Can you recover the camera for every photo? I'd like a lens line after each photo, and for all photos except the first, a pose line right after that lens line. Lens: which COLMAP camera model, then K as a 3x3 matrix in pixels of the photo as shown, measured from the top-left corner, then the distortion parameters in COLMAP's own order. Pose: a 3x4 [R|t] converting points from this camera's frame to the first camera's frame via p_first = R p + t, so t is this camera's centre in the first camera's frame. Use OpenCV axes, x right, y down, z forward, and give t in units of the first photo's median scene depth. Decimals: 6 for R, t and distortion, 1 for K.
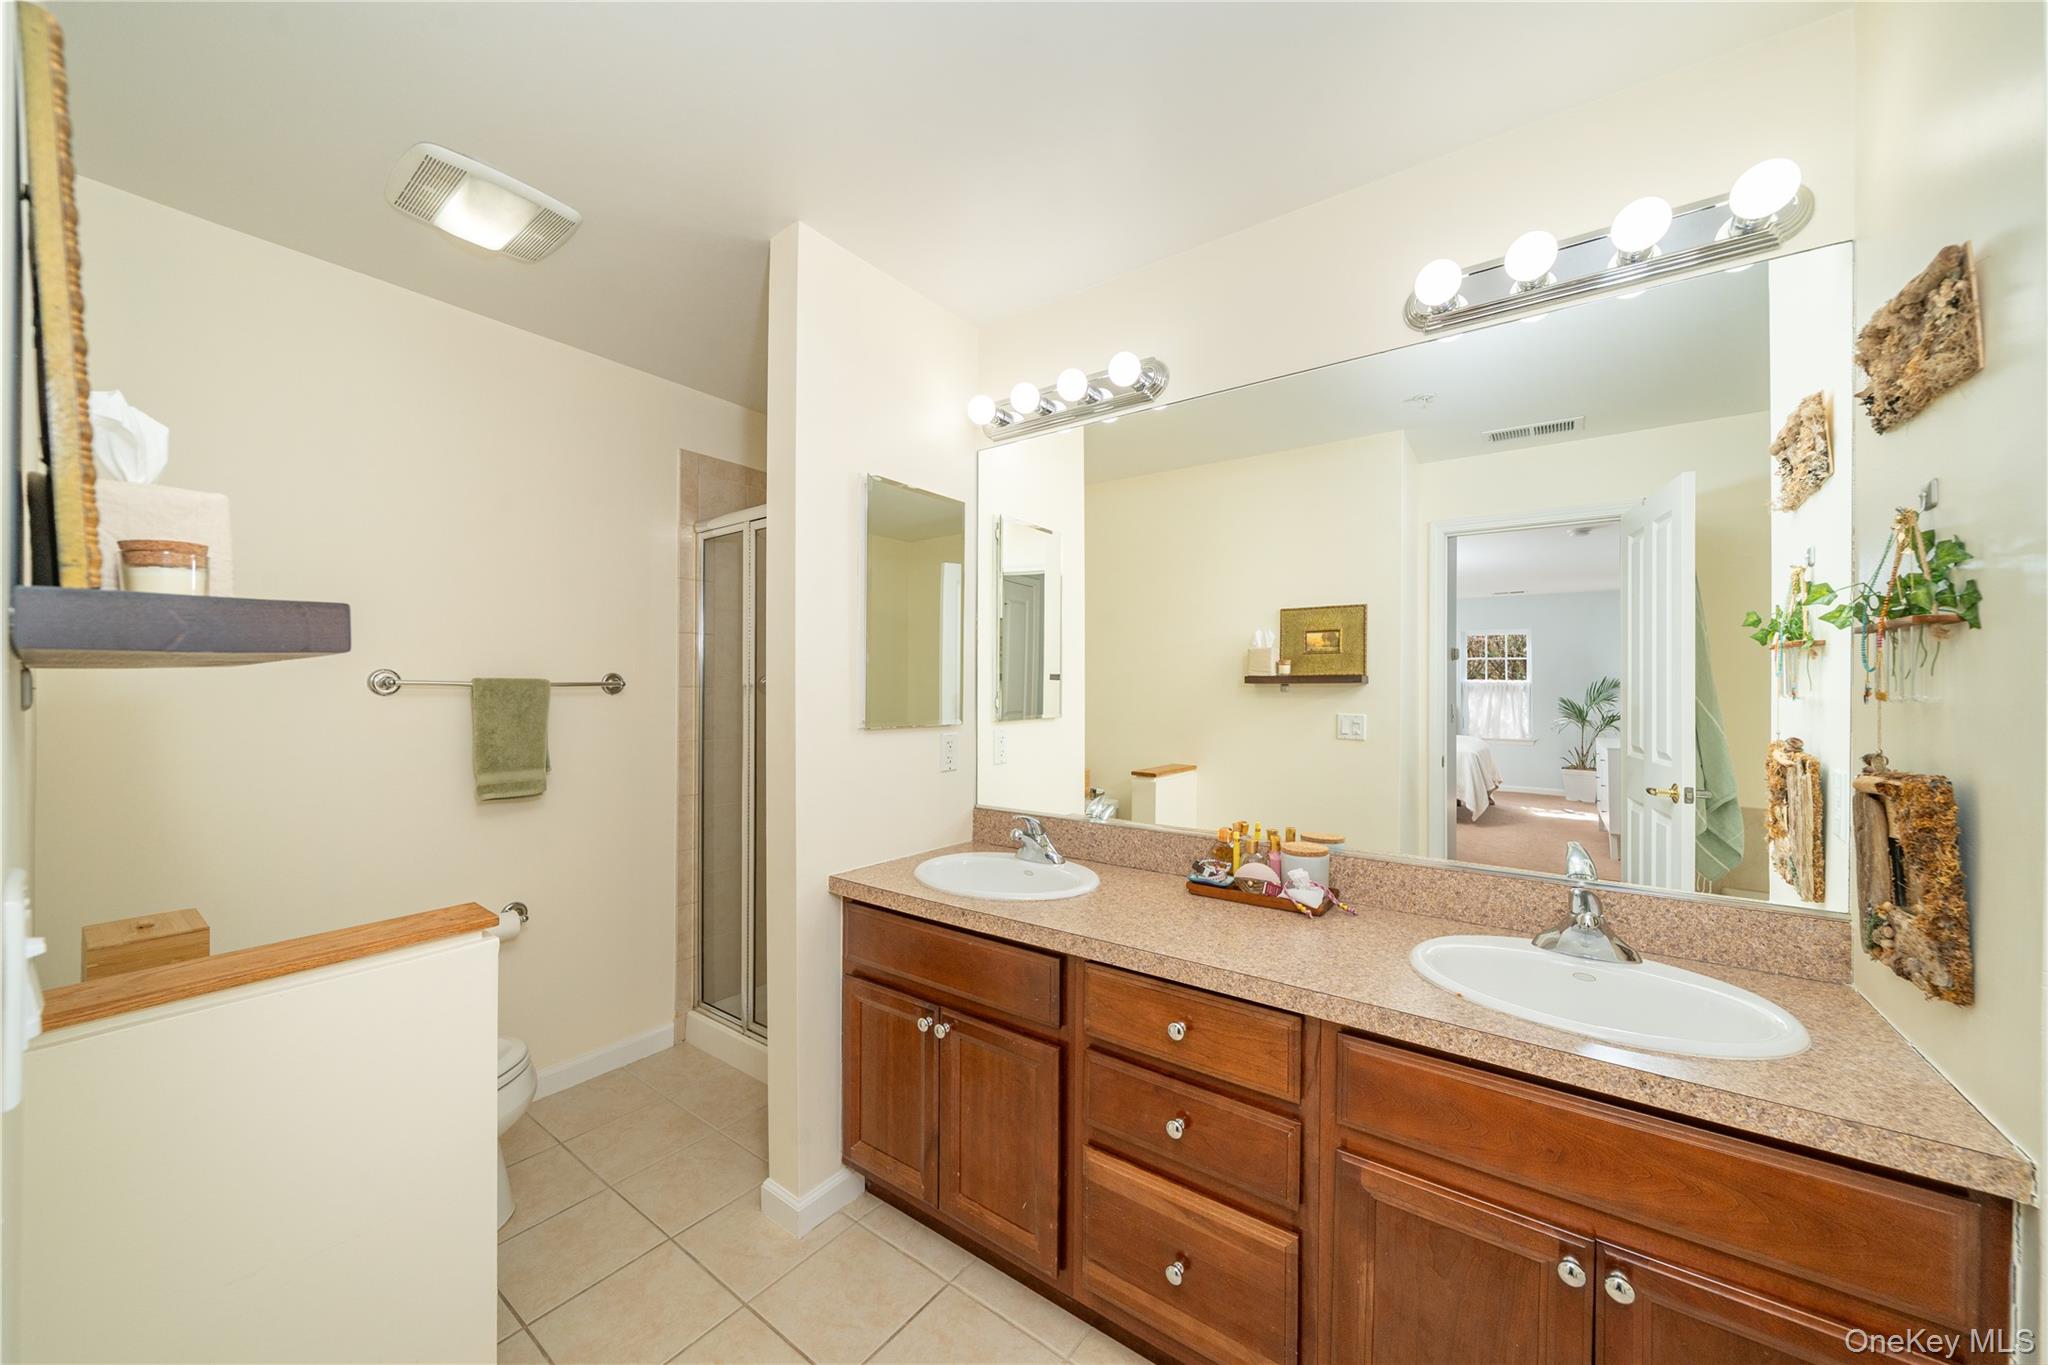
lens RADIAL K [[749.9, 0, 1015.8], [0, 749.9, 670.2], [0, 0, 1]] dist [0.002562, 0.000051]
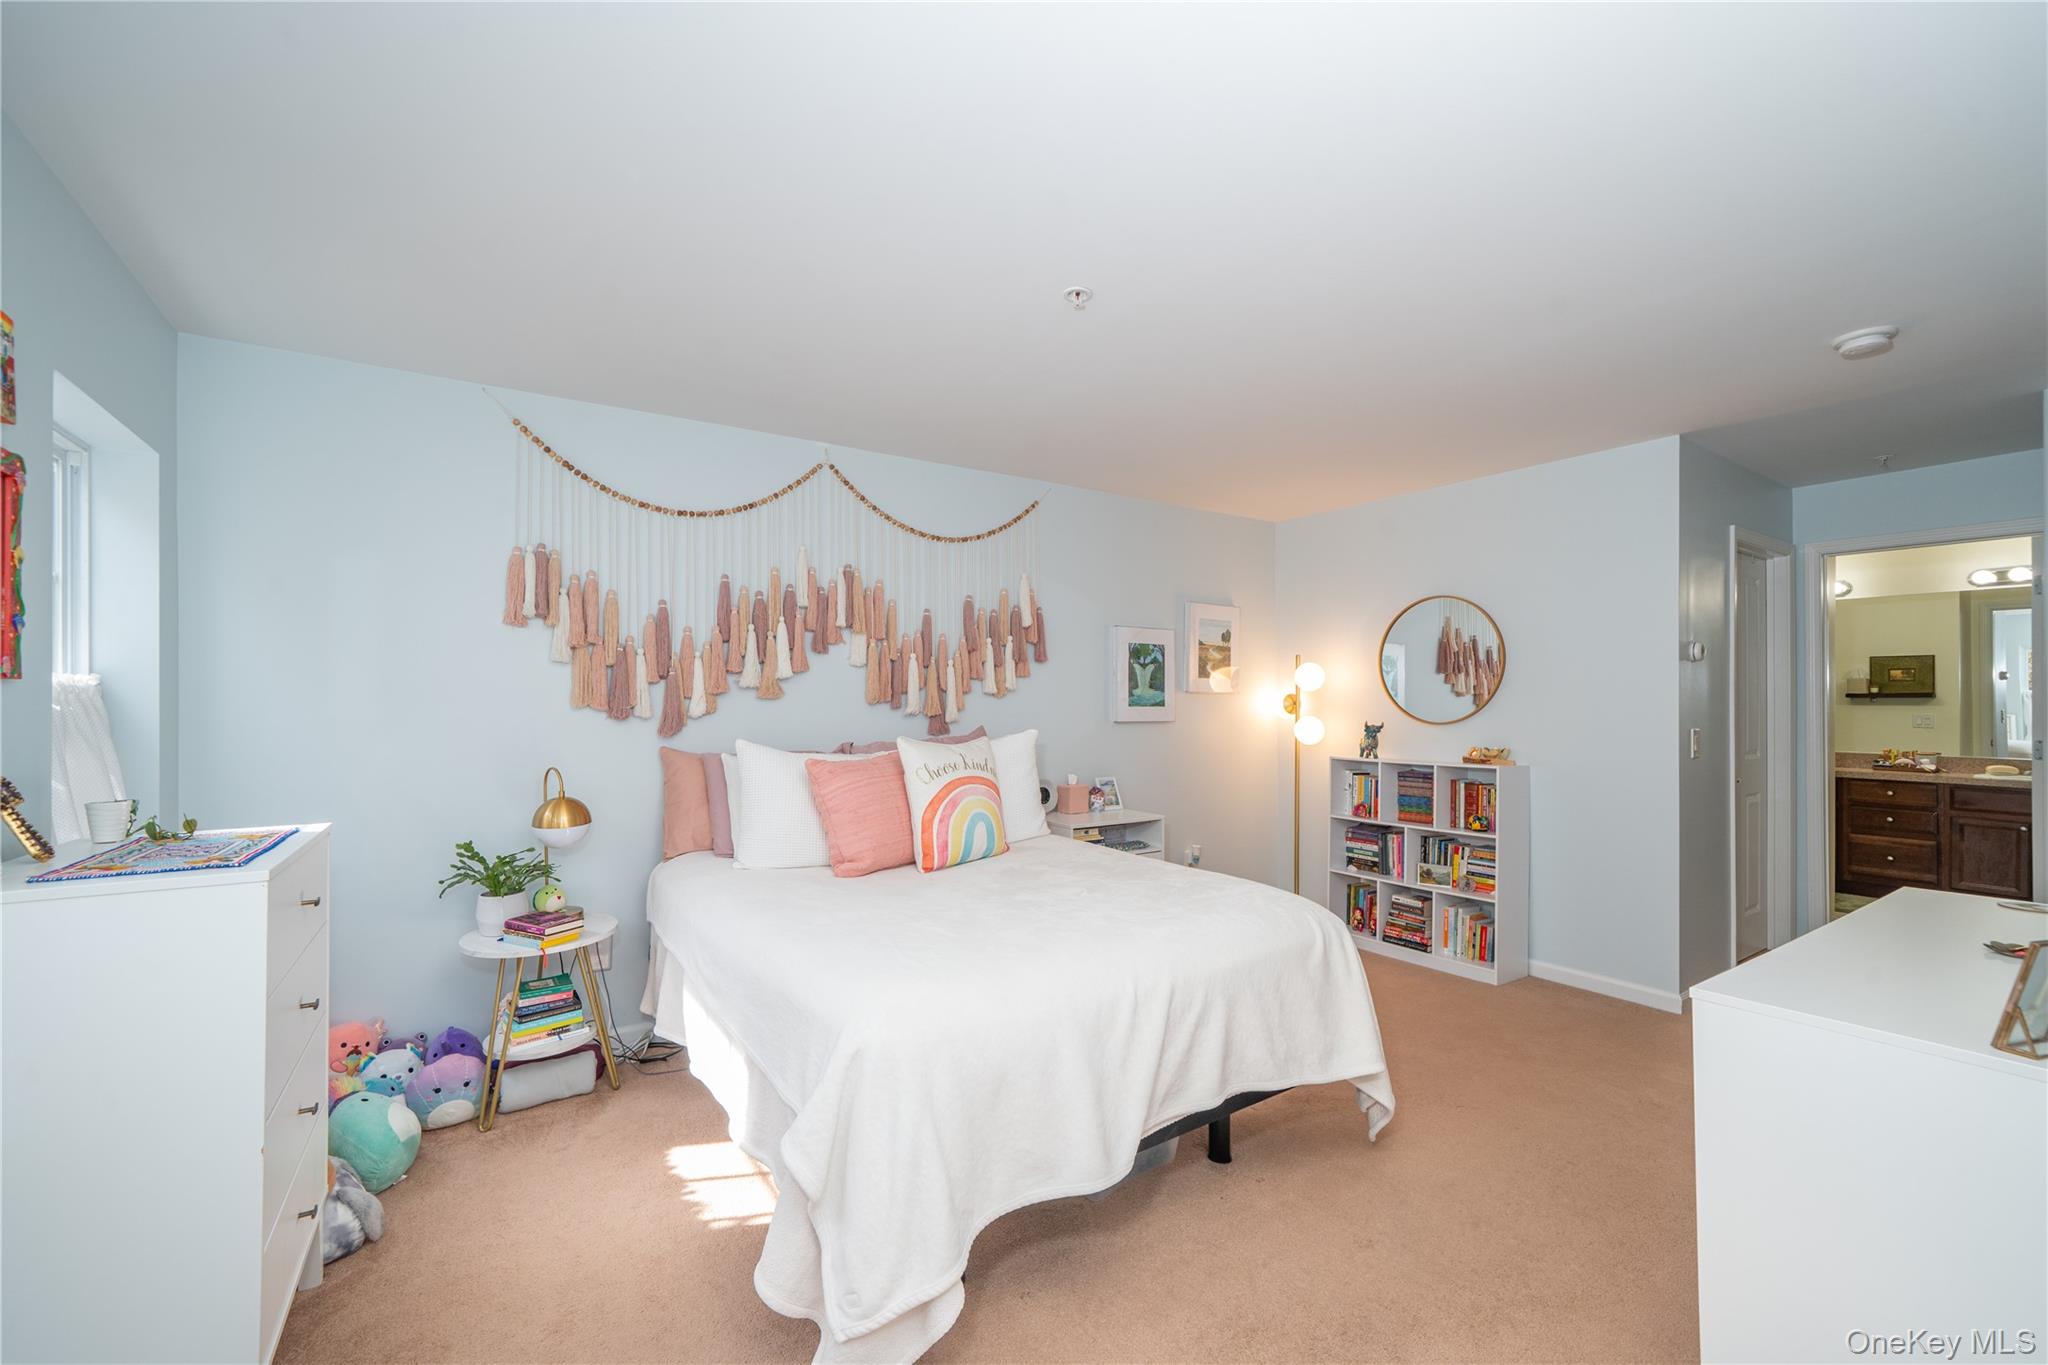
lens RADIAL K [[845.1, 0, 1025.2], [0, 845.1, 677.4], [0, 0, 1]] dist [-0.003052, -0.000336]
pose [[0.942296, -0.002728, -0.334770, -0.900199], [0.001200, 0.999988, -0.004771, -0.024444], [0.334779, 0.004094, 0.942288, -1.614742]]
